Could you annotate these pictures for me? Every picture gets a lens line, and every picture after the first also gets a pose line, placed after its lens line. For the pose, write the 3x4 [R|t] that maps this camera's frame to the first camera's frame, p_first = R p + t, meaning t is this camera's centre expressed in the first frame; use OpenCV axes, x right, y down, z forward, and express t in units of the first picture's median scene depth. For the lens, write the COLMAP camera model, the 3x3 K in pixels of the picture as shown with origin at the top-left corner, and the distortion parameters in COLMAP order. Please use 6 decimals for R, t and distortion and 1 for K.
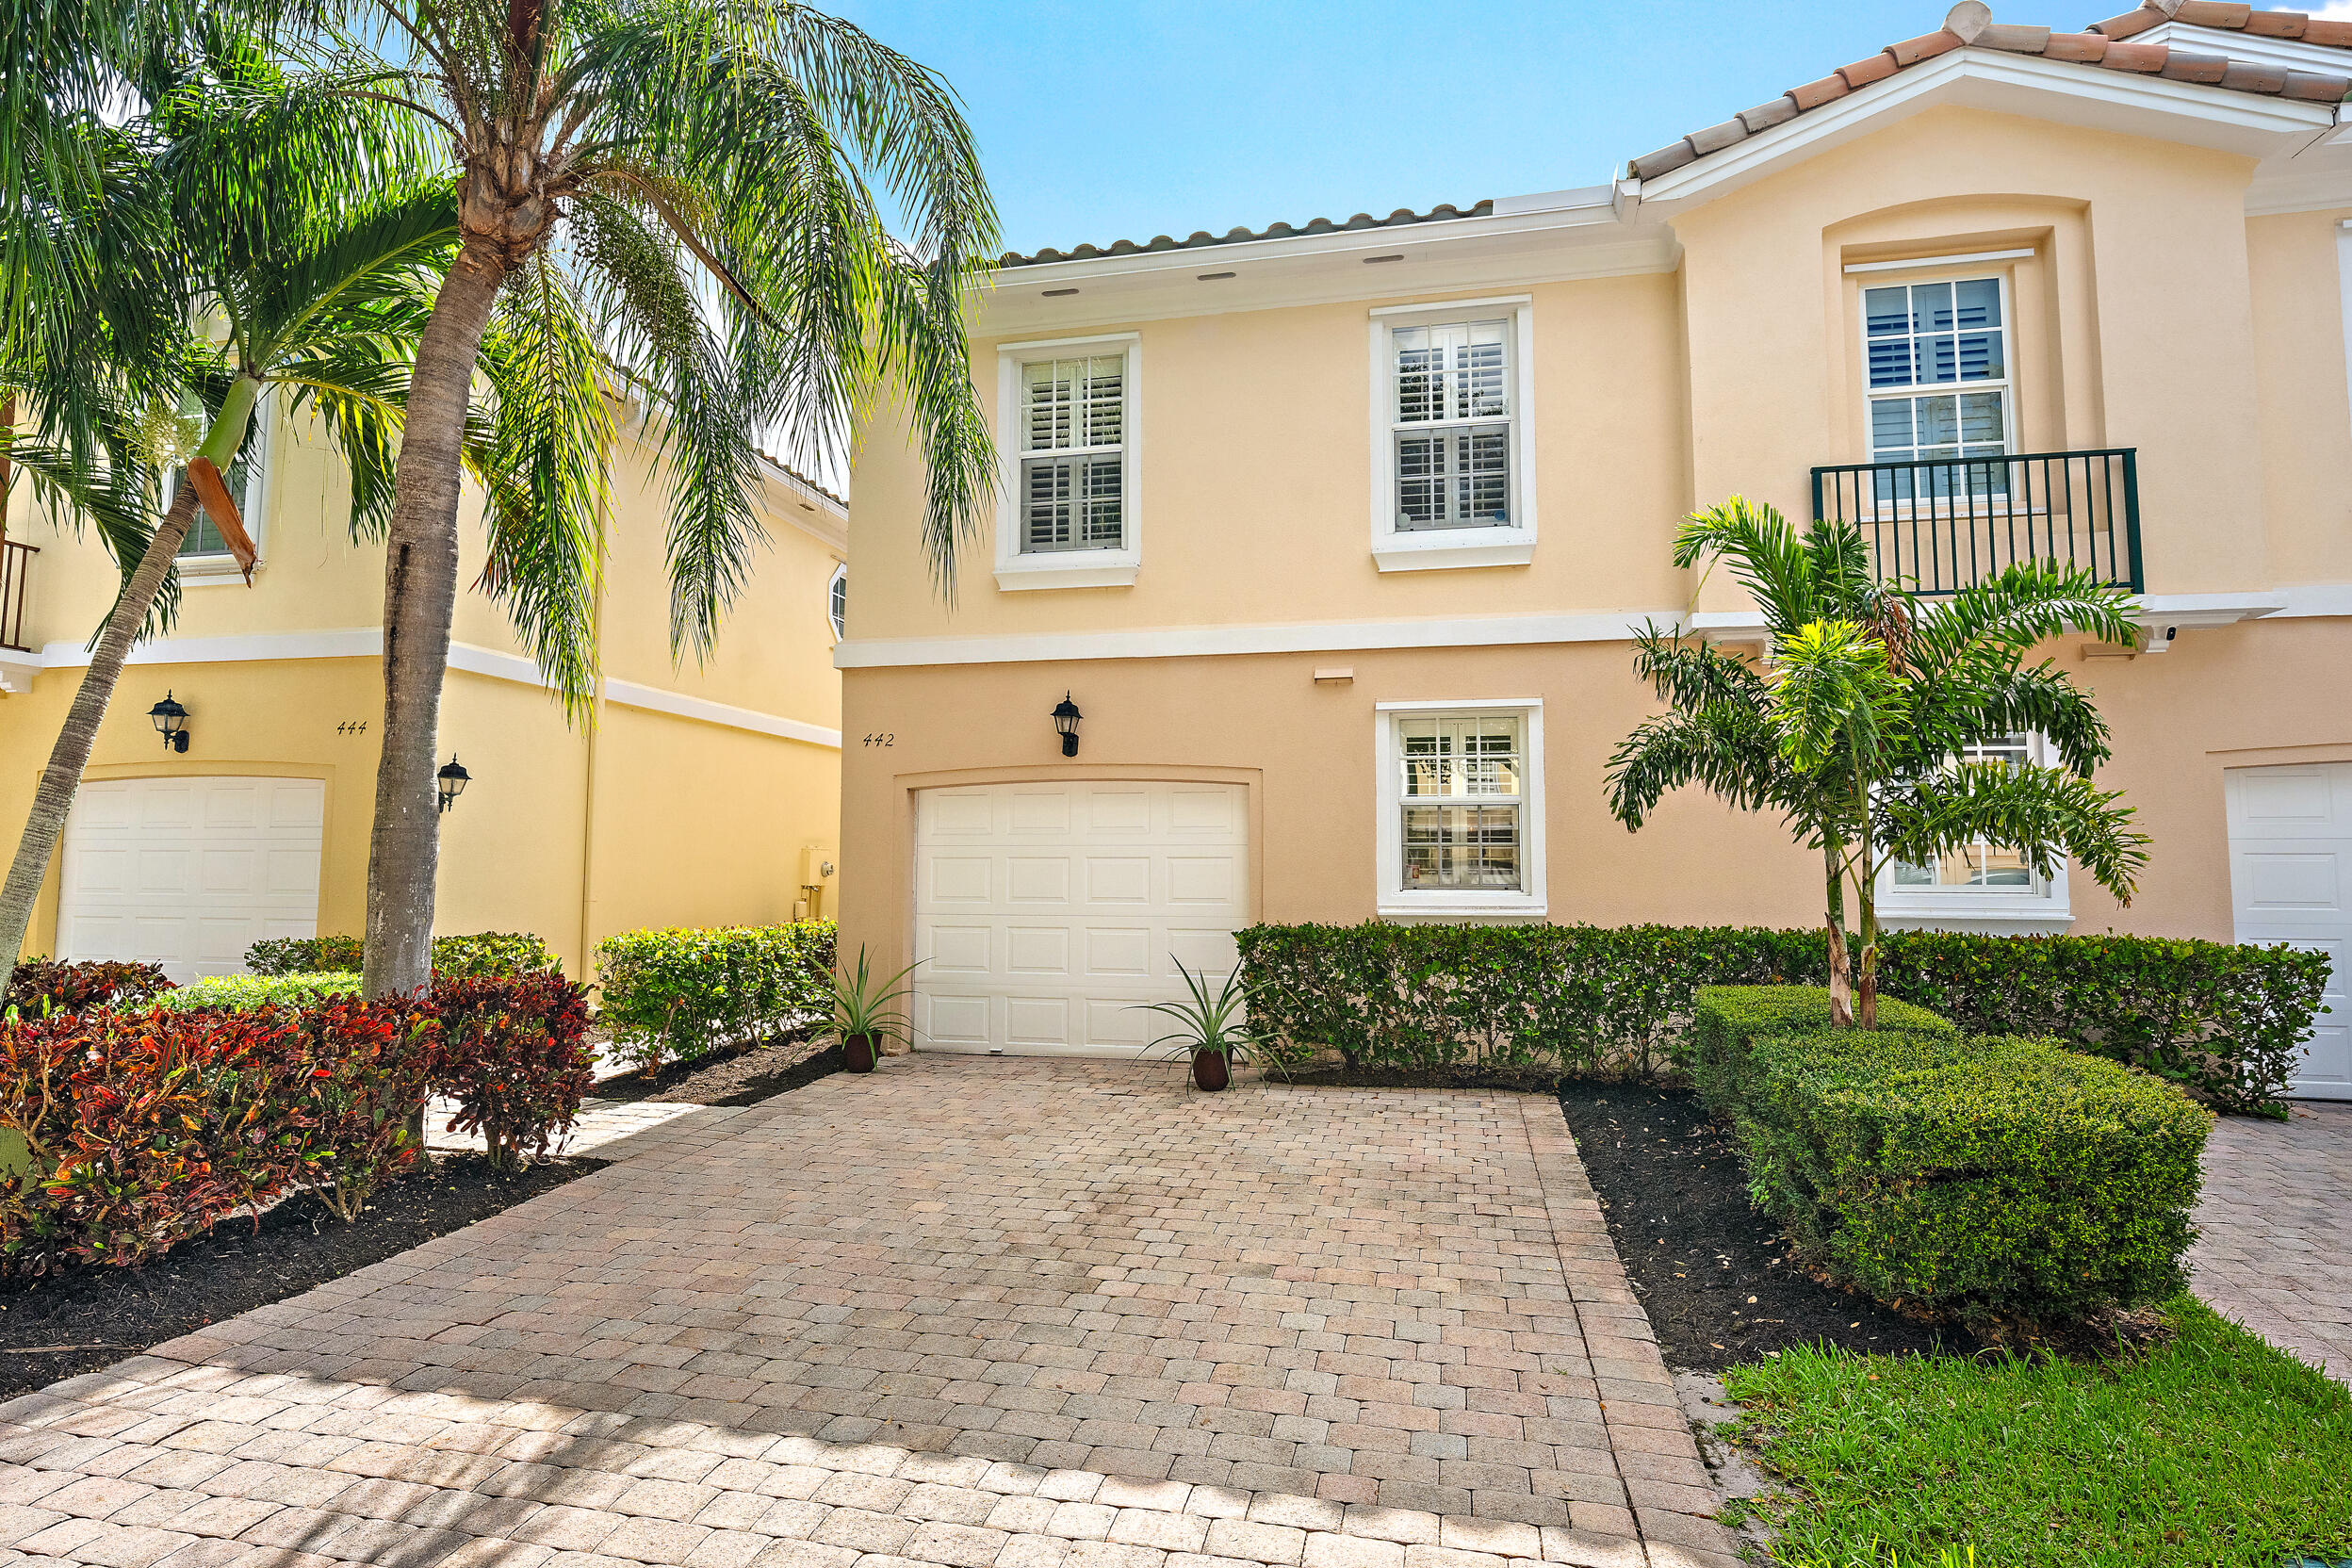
lens RADIAL K [[1253.4, 0, 1176.3], [0, 1253.4, 778.9], [0, 0, 1]] dist [-0.004134, -0.002614]
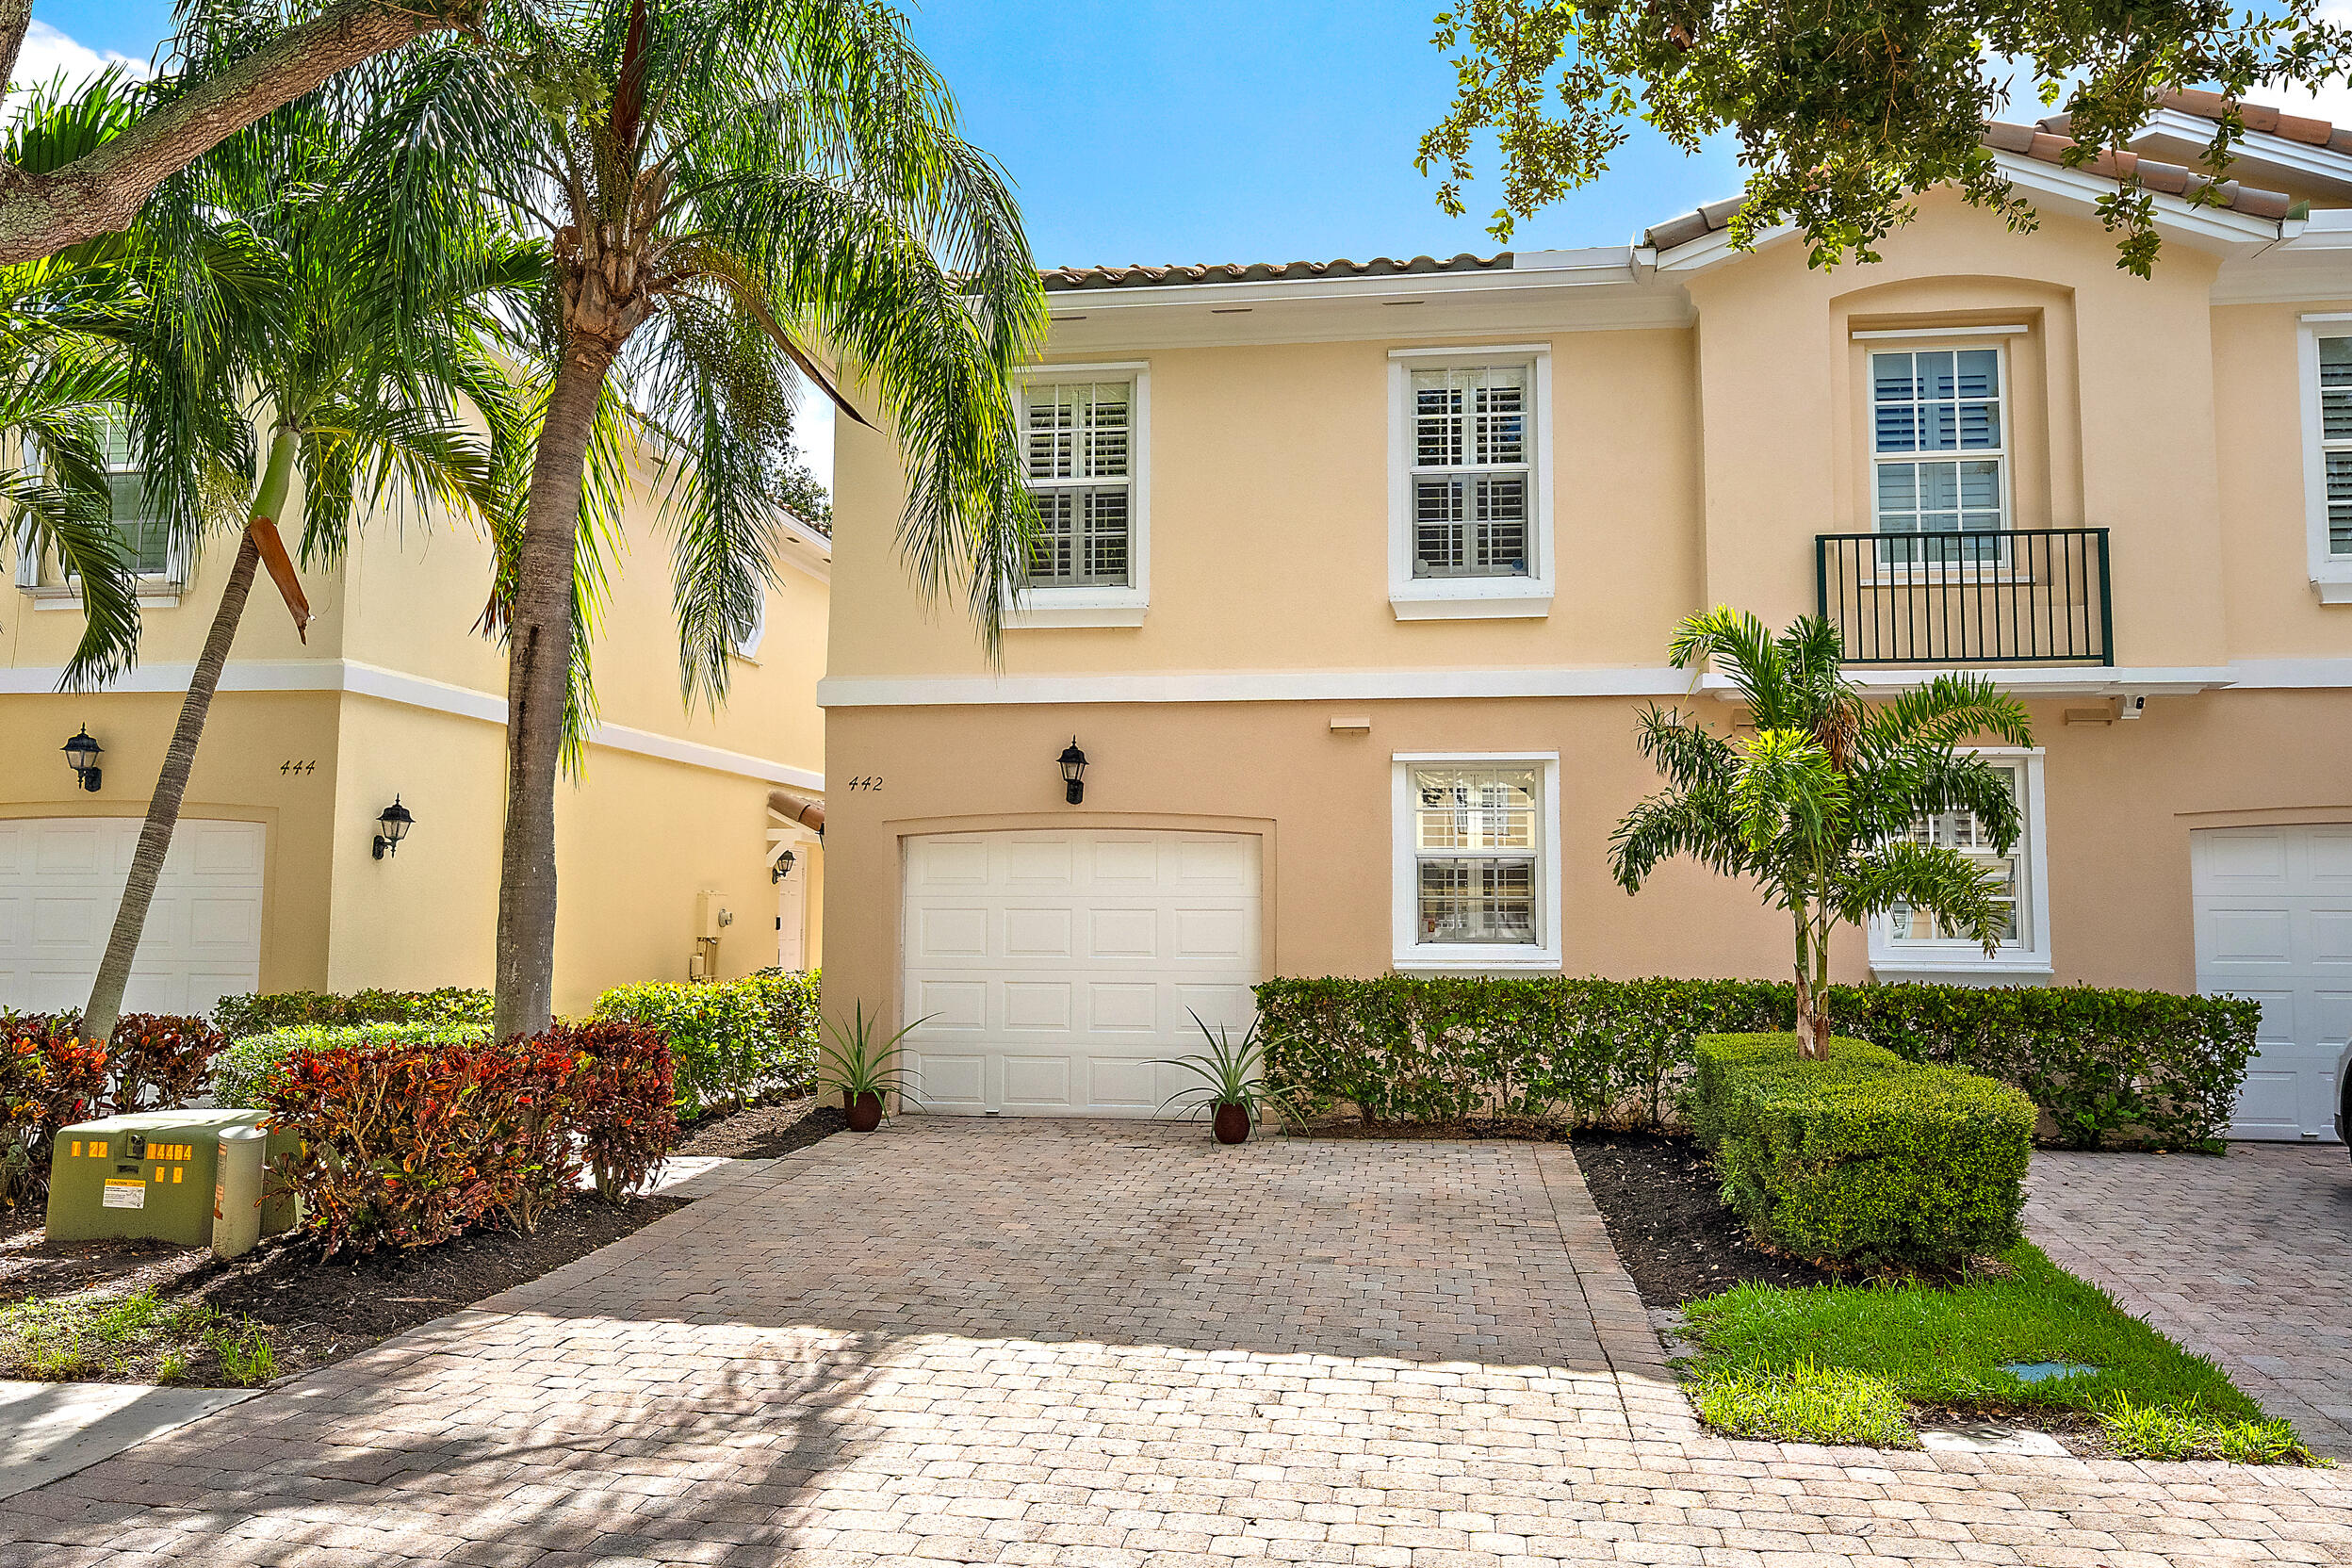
lens RADIAL K [[1809.6, 0, 1172.7], [0, 1809.6, 781.2], [0, 0, 1]] dist [-0.014320, 0.005789]
pose [[0.997422, 0.007512, 0.071365, -0.125703], [-0.007475, 0.999972, -0.000772, -0.040323], [-0.071369, 0.000237, 0.997450, -0.445657]]
